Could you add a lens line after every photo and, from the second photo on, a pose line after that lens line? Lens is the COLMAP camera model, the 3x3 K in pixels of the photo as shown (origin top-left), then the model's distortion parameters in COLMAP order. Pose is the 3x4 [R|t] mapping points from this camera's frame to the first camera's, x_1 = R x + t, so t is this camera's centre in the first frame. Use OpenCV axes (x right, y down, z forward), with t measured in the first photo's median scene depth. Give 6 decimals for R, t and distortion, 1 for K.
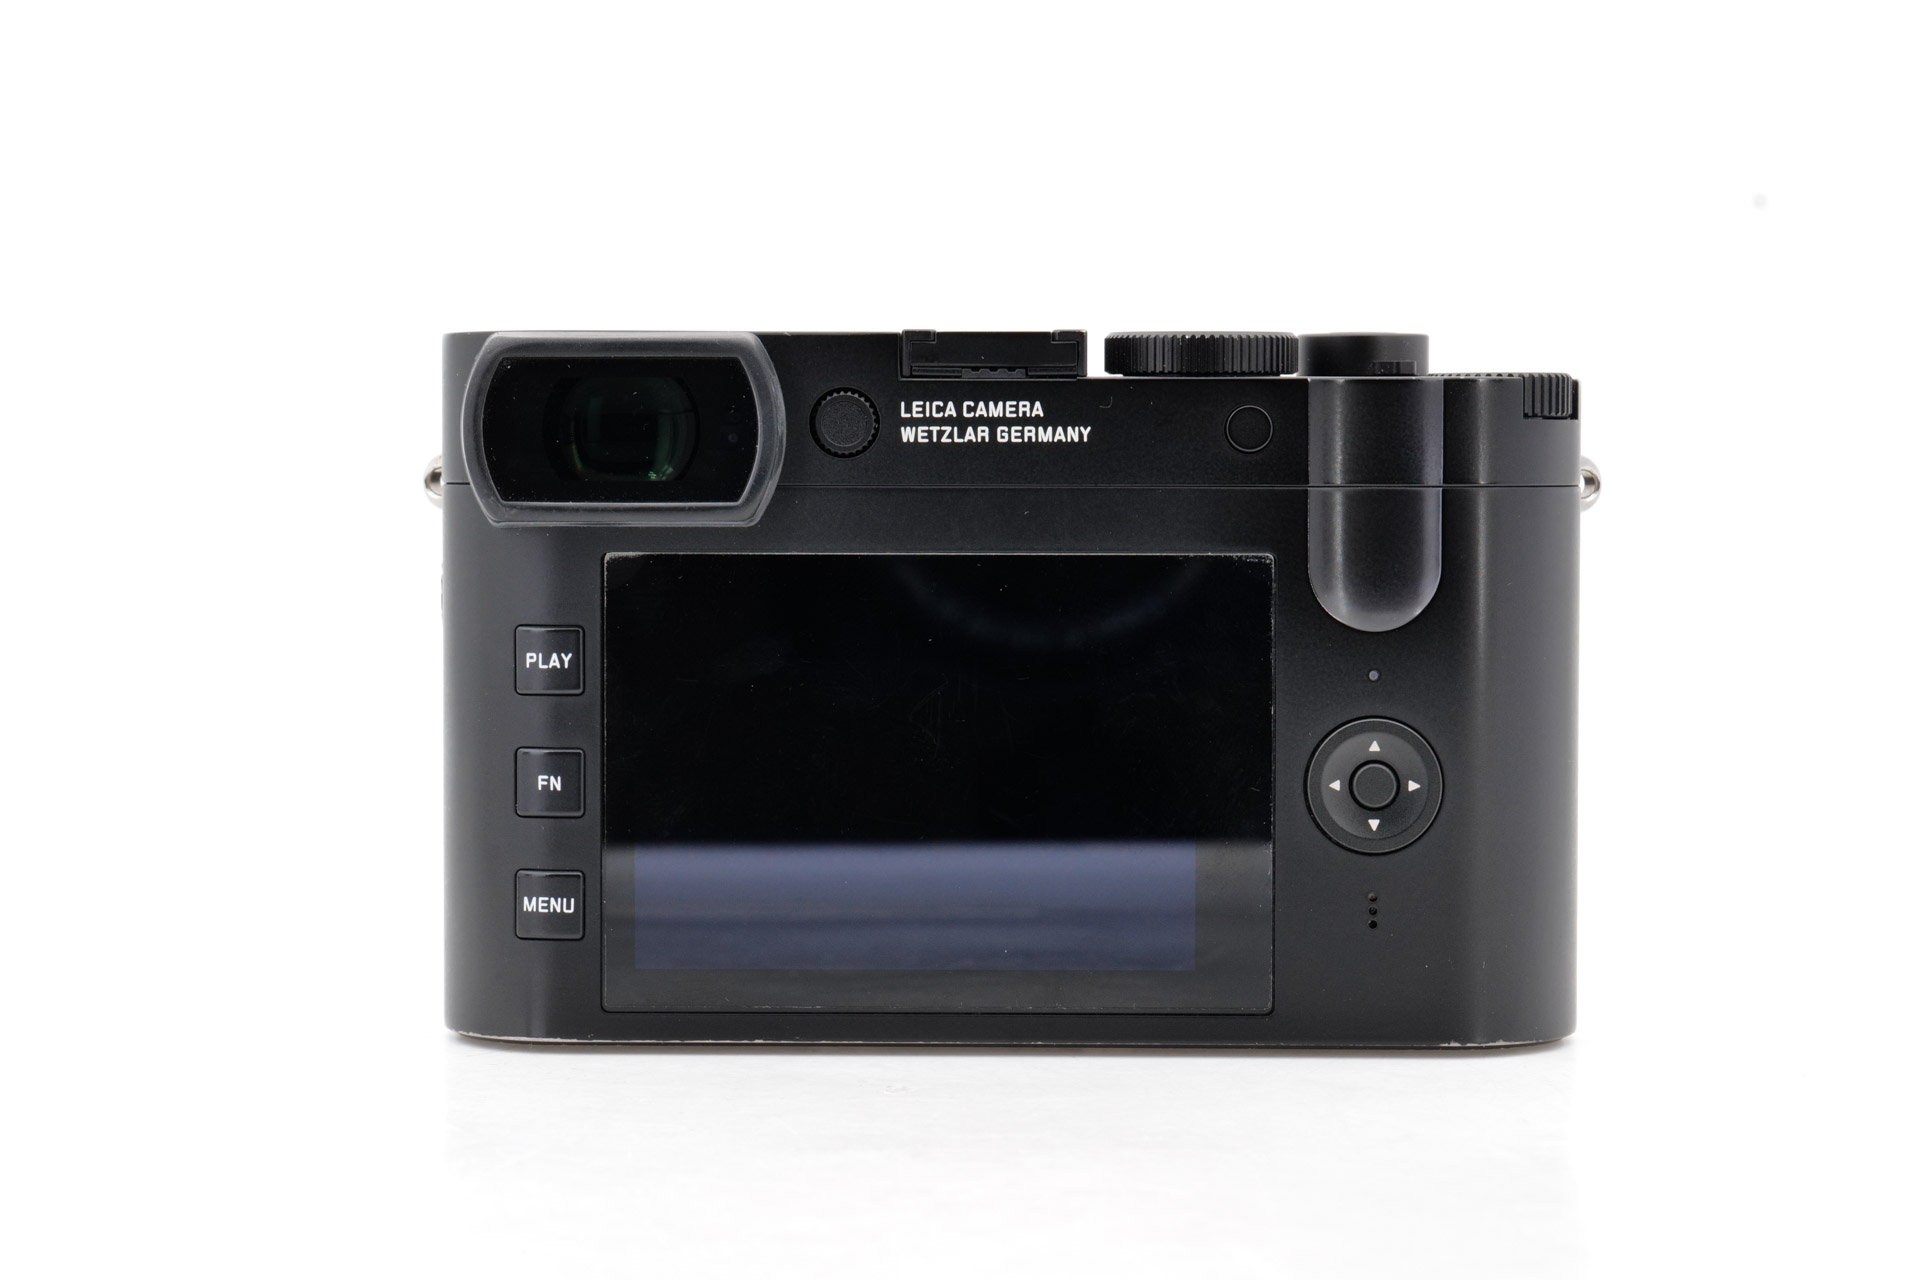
lens RADIAL K [[4789.9, 0, 961.9], [0, 4789.9, 632.9], [0, 0, 1]] dist [0.138733, 0.000000]
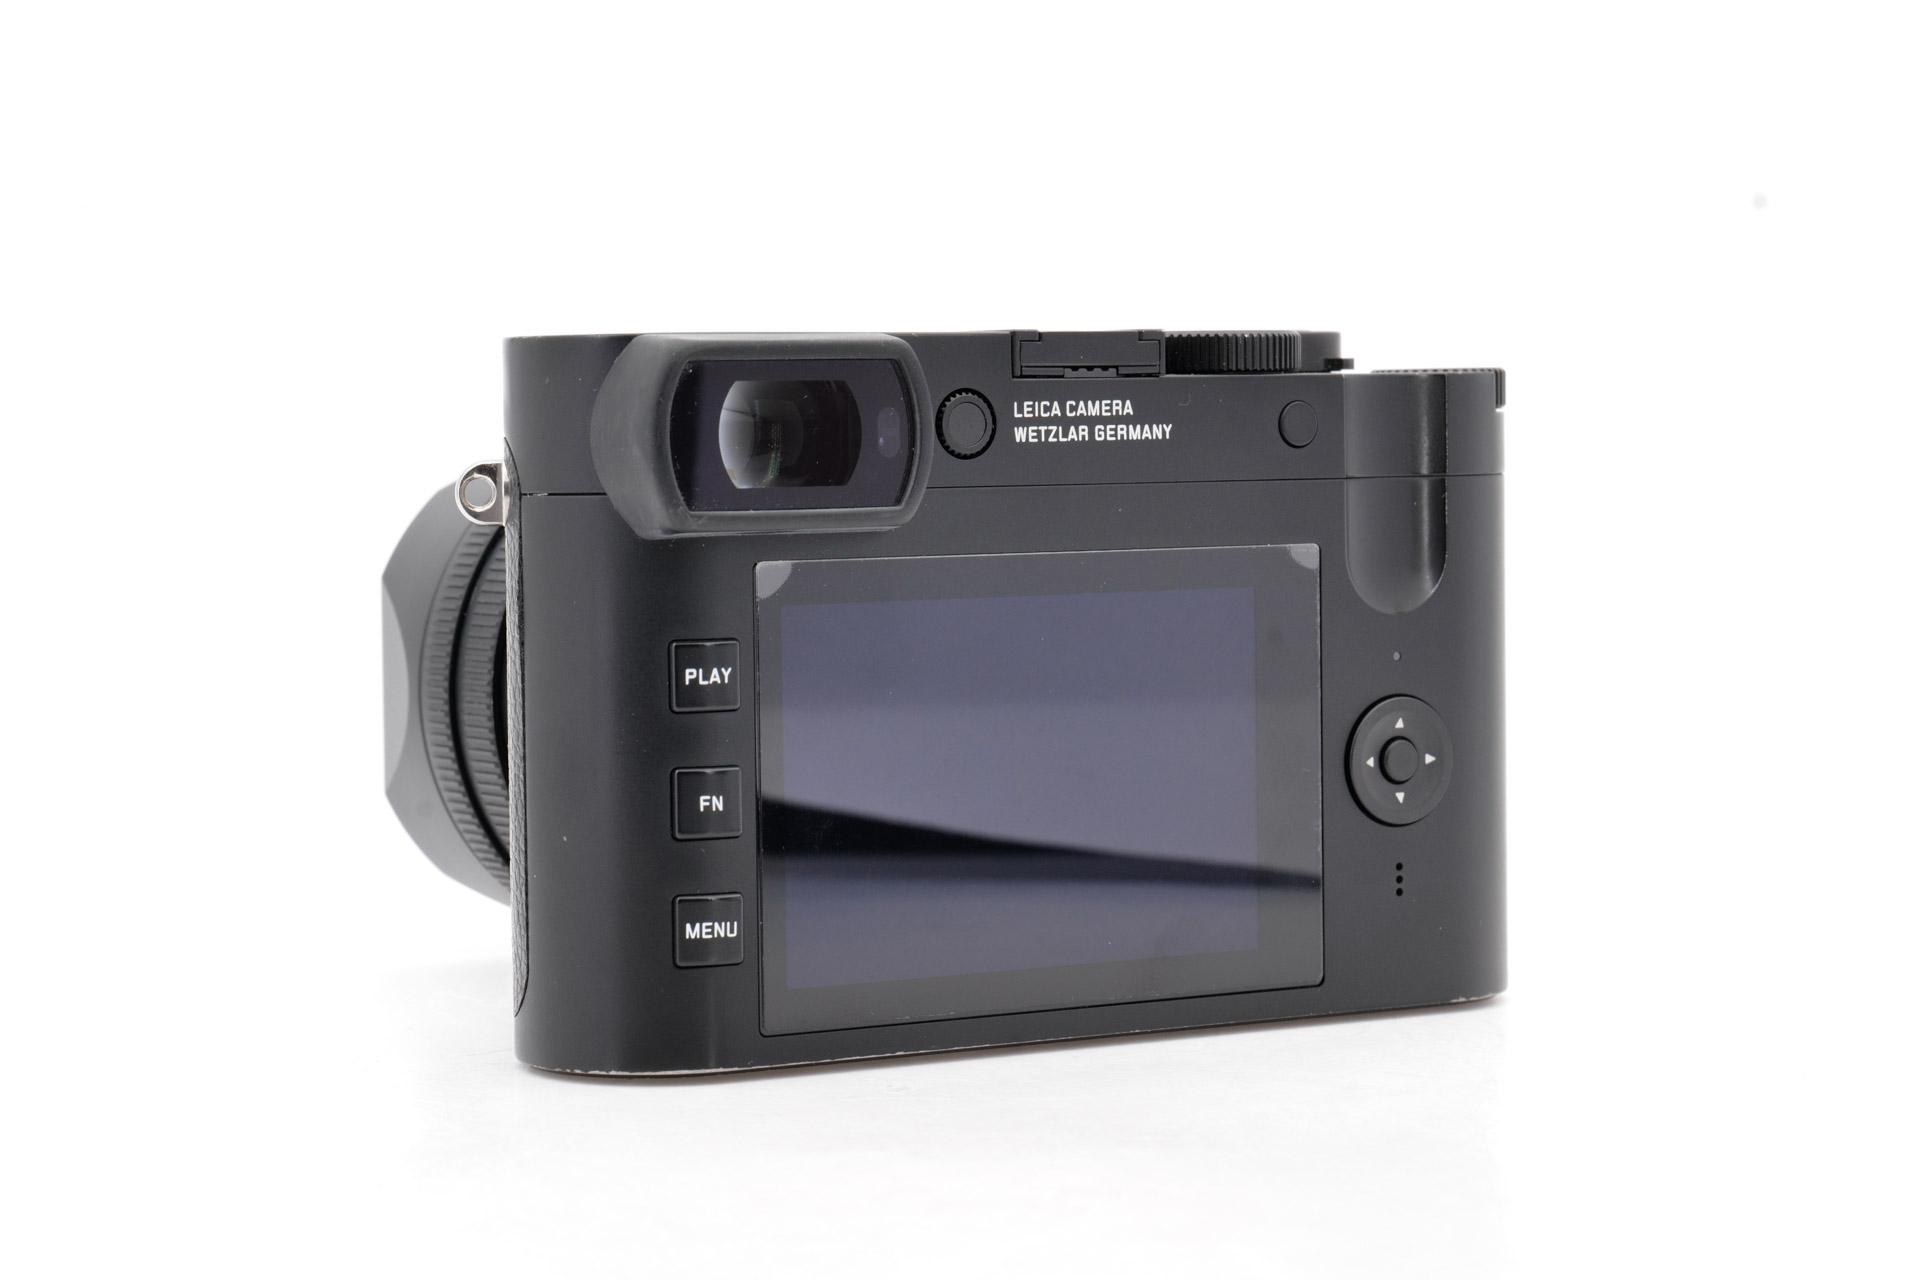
lens RADIAL K [[4789.9, 0, 955.7], [0, 4789.9, 647.9], [0, 0, 1]] dist [0.138733, 0.000000]
pose [[0.836324, -0.040297, 0.546752, -0.571108], [0.038880, 0.999143, 0.014168, -0.011587], [-0.546854, 0.009409, 0.837175, 0.169498]]
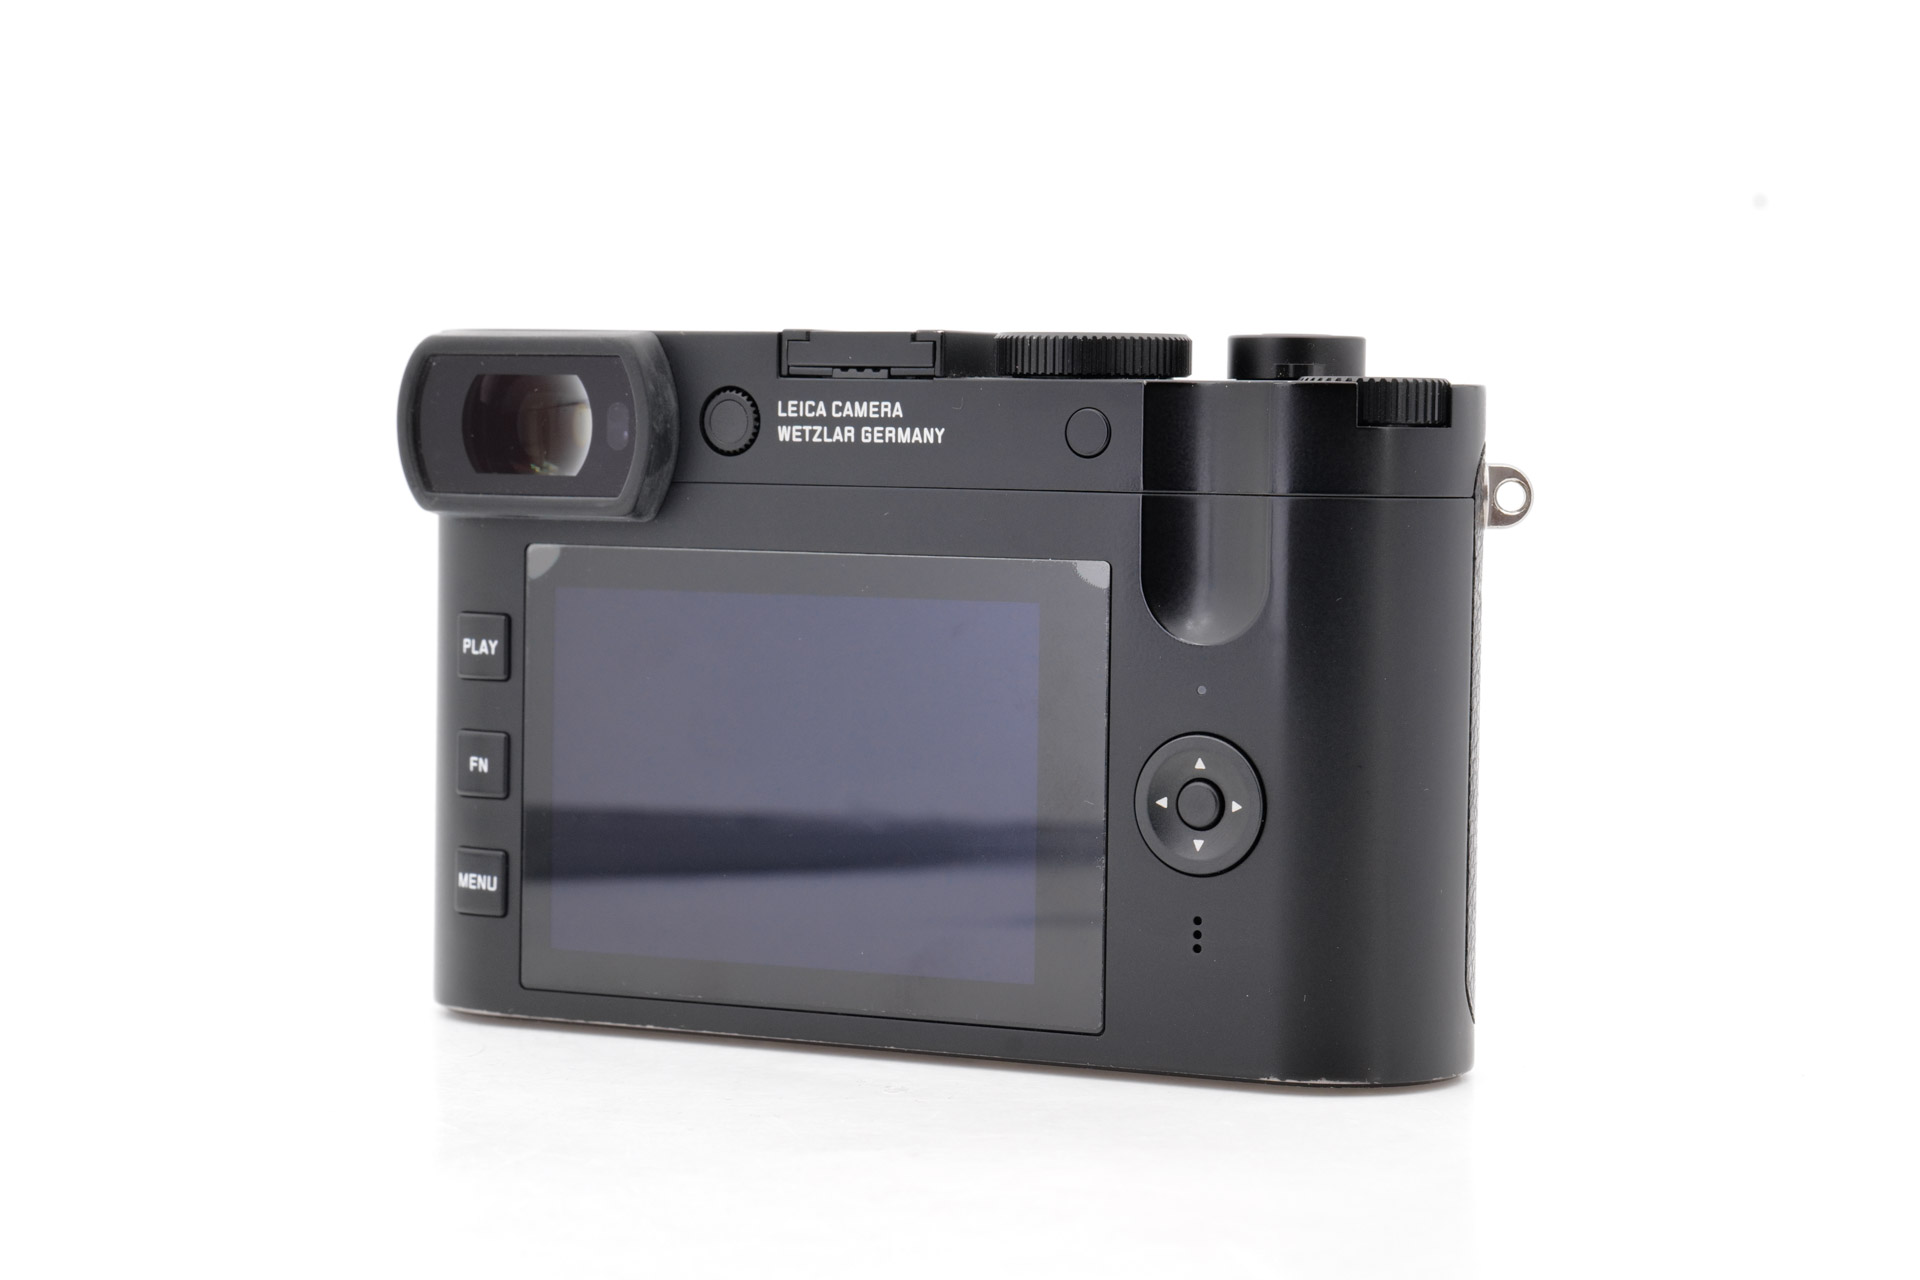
lens RADIAL K [[4789.9, 0, 952.3], [0, 4789.9, 639.5], [0, 0, 1]] dist [0.138733, 0.000000]
pose [[0.897910, 0.032399, -0.438984, 0.462792], [-0.032153, 0.999451, 0.007997, -0.007365], [0.439003, 0.006935, 0.898459, 0.112127]]
